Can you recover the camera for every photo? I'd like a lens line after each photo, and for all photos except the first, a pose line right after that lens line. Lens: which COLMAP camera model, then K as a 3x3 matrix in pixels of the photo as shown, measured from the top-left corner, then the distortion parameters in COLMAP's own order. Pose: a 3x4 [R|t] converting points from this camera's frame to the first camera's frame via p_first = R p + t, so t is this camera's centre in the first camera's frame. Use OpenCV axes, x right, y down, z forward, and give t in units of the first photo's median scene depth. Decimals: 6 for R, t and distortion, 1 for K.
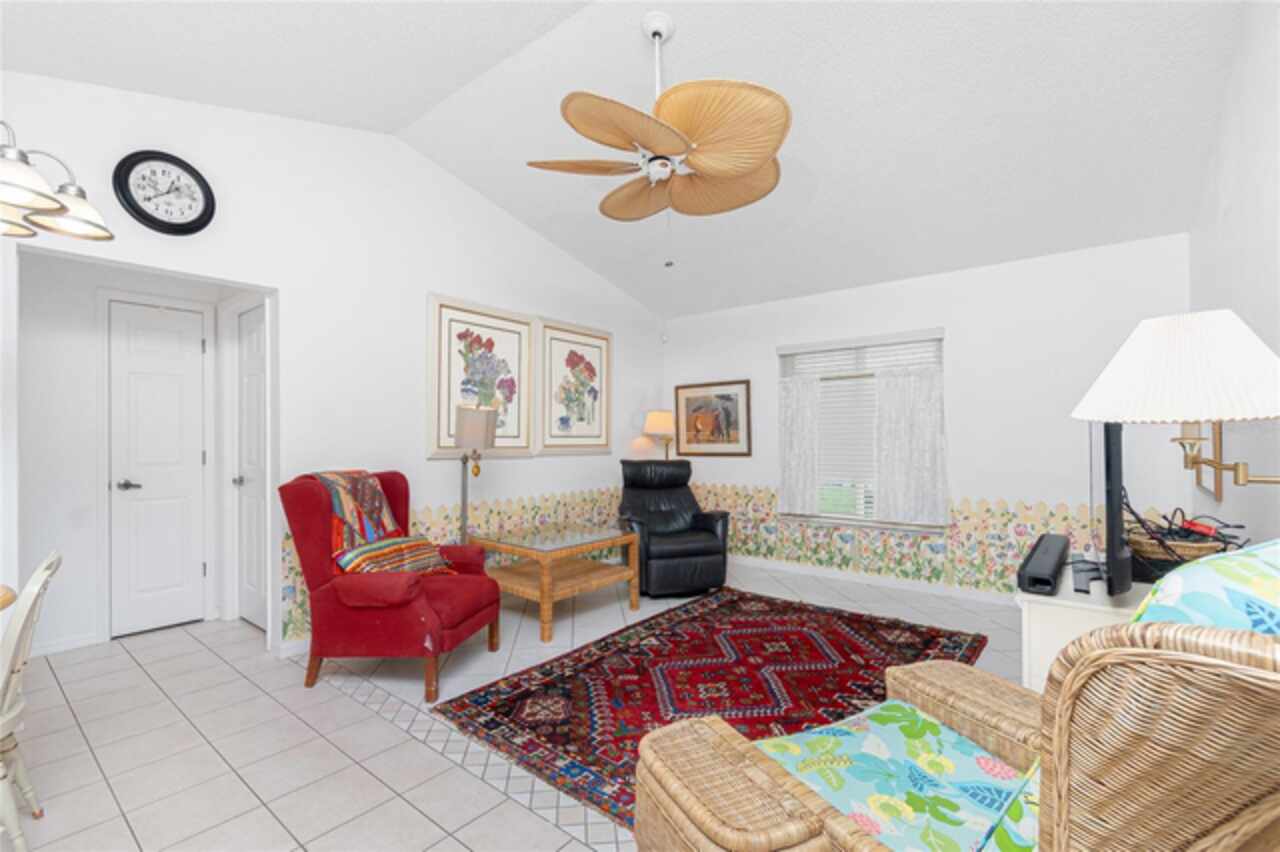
lens RADIAL K [[565.8, 0, 628.2], [0, 565.8, 435.0], [0, 0, 1]] dist [0.000785, 0.000113]
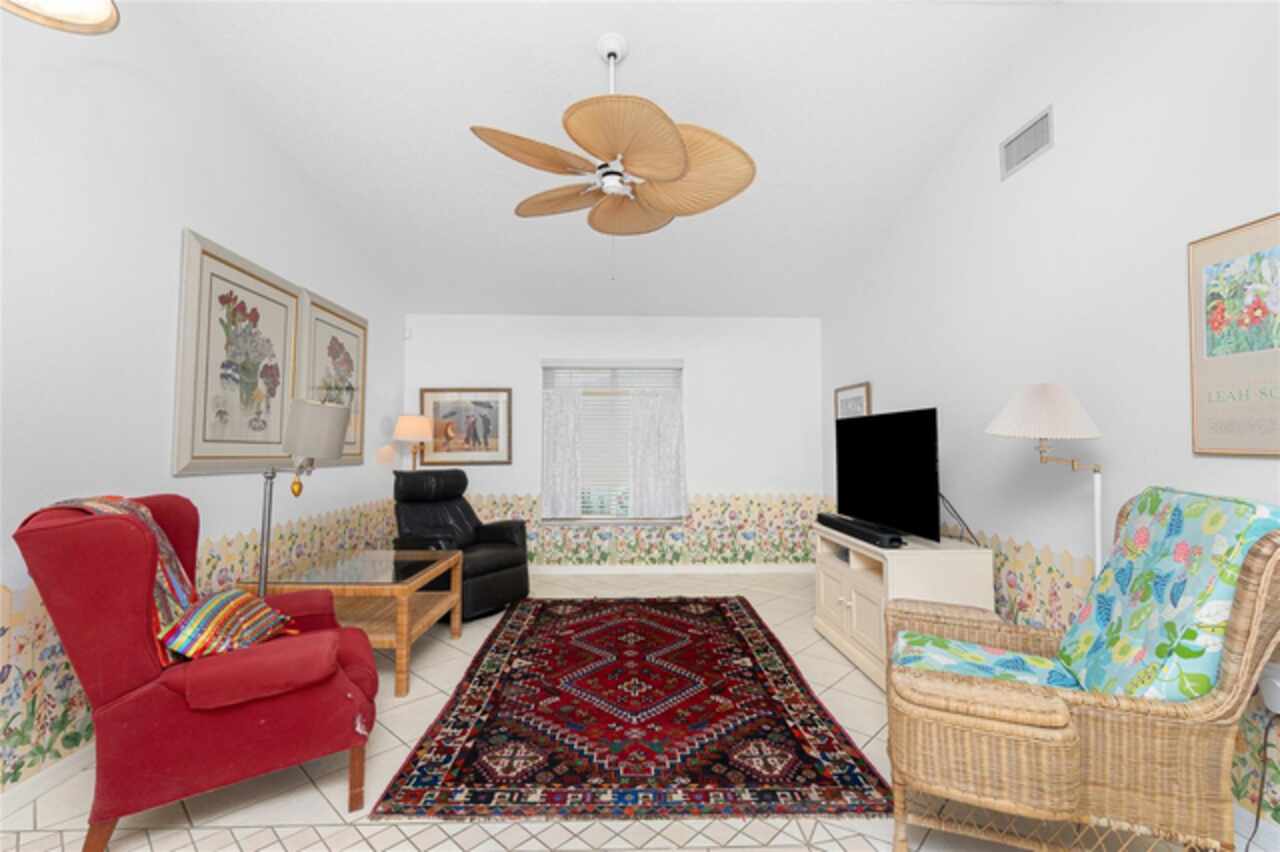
lens RADIAL K [[565.0, 0, 629.9], [0, 565.0, 423.3], [0, 0, 1]] dist [-0.001205, 0.000506]
pose [[0.751363, 0.032182, 0.659104, -0.372792], [-0.008176, 0.999187, -0.039467, 0.003348], [-0.659838, 0.024266, 0.751016, 0.139615]]
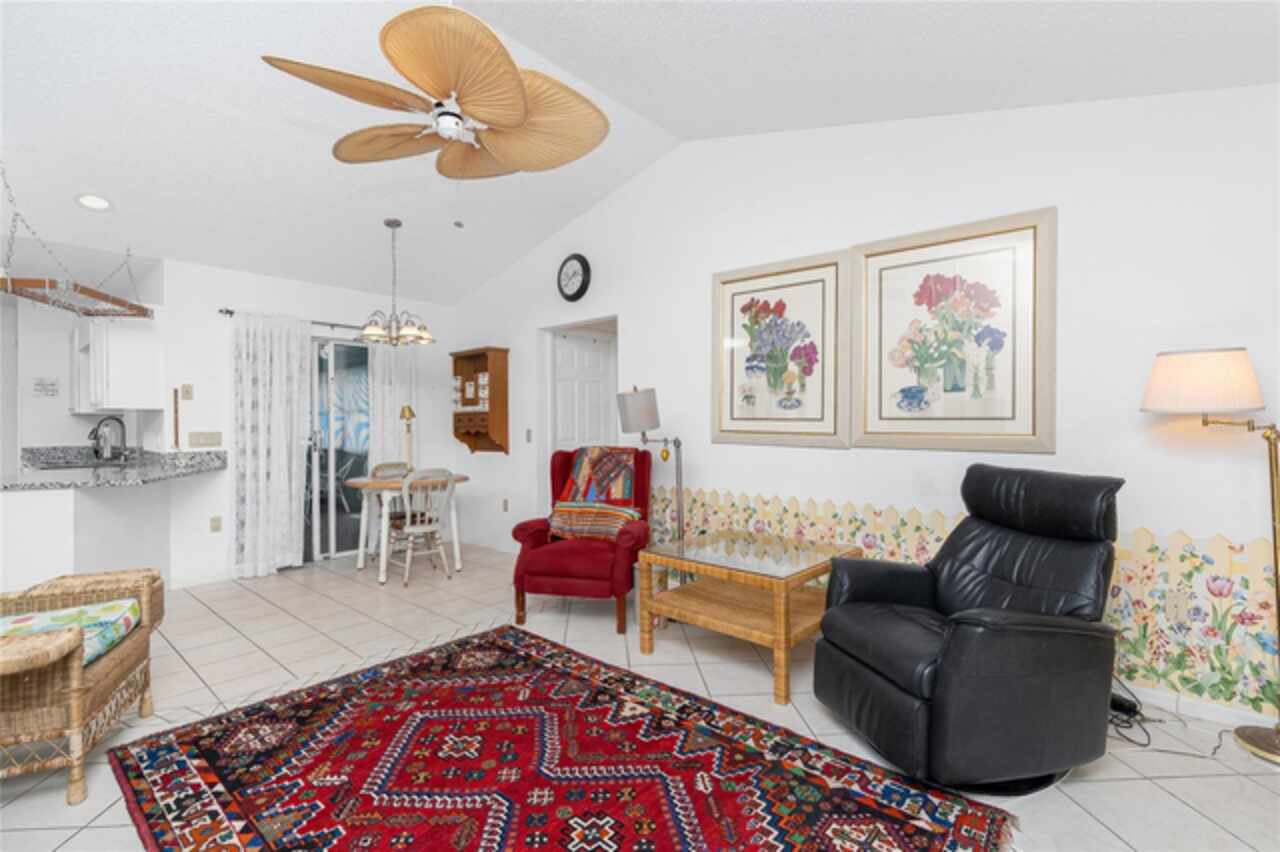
lens RADIAL K [[565.0, 0, 629.9], [0, 565.0, 423.3], [0, 0, 1]] dist [-0.001205, 0.000506]
pose [[-0.025587, 0.008444, -0.999637, 0.612675], [0.008309, 0.999932, 0.008233, -0.000329], [0.999638, -0.008095, -0.025656, 0.836192]]
